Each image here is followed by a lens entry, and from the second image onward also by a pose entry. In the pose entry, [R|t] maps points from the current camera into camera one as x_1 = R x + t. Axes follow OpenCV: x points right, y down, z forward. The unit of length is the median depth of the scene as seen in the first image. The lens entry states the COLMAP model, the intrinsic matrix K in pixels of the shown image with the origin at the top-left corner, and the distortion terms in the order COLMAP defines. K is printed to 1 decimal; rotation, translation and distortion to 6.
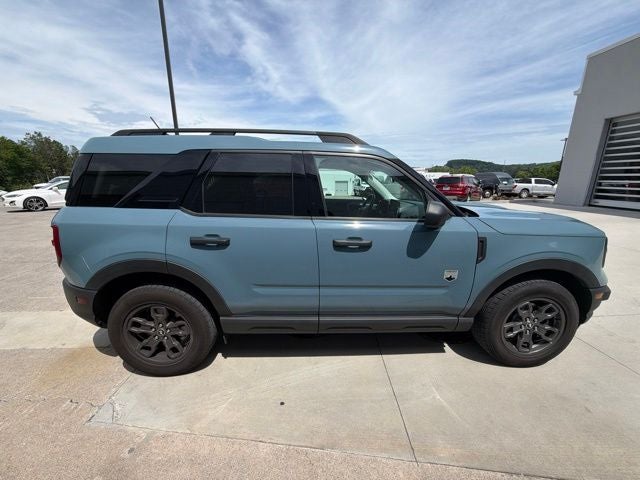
lens RADIAL K [[253.9, 0, 319.5], [0, 253.9, 241.8], [0, 0, 1]] dist [0.000438, -0.000341]
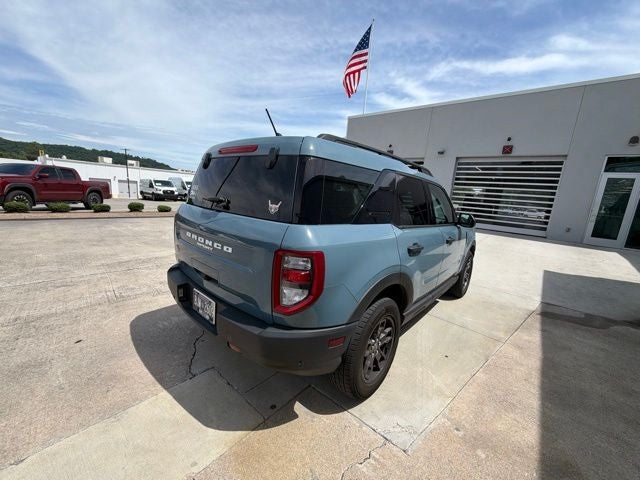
lens RADIAL K [[253.9, 0, 318.4], [0, 253.9, 242.5], [0, 0, 1]] dist [0.000438, -0.000341]
pose [[0.683186, -0.091522, 0.724487, -1.409791], [0.103688, 0.994221, 0.027820, -0.098285], [-0.722846, 0.056115, 0.688727, 0.439697]]
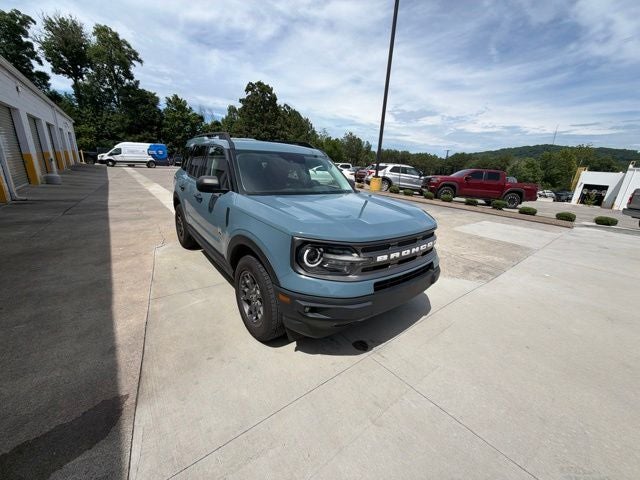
lens RADIAL K [[253.9, 0, 317.7], [0, 253.9, 242.5], [0, 0, 1]] dist [0.000438, -0.000341]
pose [[0.591586, 0.276051, -0.757510, 1.786030], [-0.255107, 0.955375, 0.148928, -0.143196], [0.764818, 0.105143, 0.635609, 0.481460]]
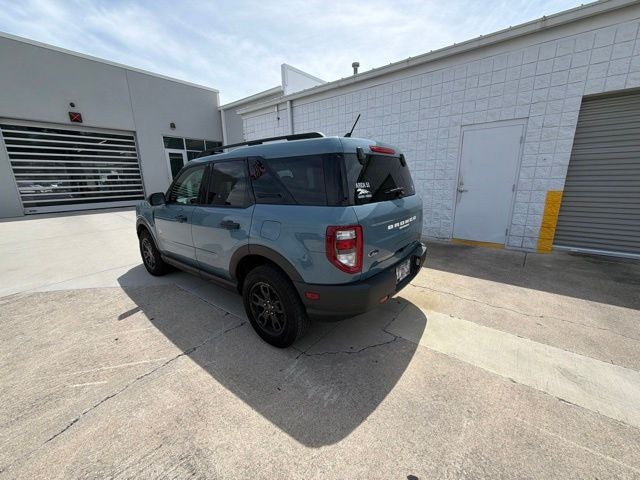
lens RADIAL K [[253.9, 0, 321.1], [0, 253.9, 240.7], [0, 0, 1]] dist [0.000438, -0.000341]
pose [[-0.754619, -0.148169, 0.639215, -1.508351], [0.178331, 0.891192, 0.417103, -0.592082], [-0.631465, 0.428745, -0.646087, 2.335666]]
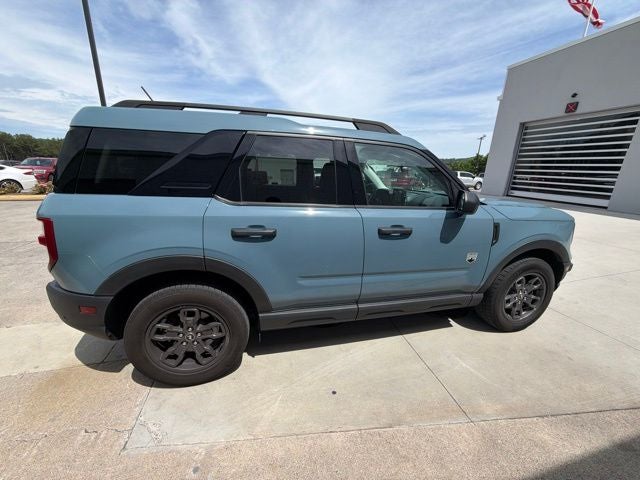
lens RADIAL K [[253.9, 0, 319.8], [0, 253.9, 242.4], [0, 0, 1]] dist [0.000438, -0.000341]
pose [[0.976500, -0.035737, 0.212534, -0.344070], [0.026483, 0.998580, 0.046232, -0.003419], [-0.213884, -0.039517, 0.976059, 0.049142]]
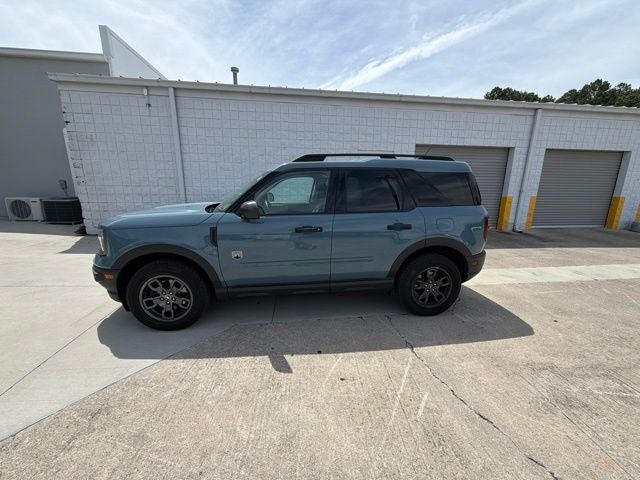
lens RADIAL K [[253.9, 0, 319.8], [0, 253.9, 239.9], [0, 0, 1]] dist [0.000438, -0.000341]
pose [[-0.995612, 0.005020, -0.093438, 0.143786], [-0.037796, 0.891902, 0.450646, -0.772524], [0.085600, 0.452200, -0.887799, 3.009670]]
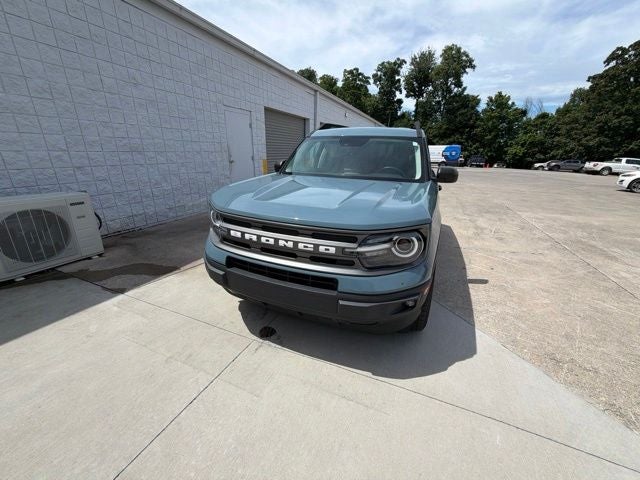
lens RADIAL K [[253.9, 0, 318.8], [0, 253.9, 241.2], [0, 0, 1]] dist [0.000438, -0.000341]
pose [[-0.417049, 0.295121, -0.859636, 1.887361], [-0.245404, 0.874122, 0.419151, -0.427522], [0.875127, 0.385765, -0.292128, 1.771282]]
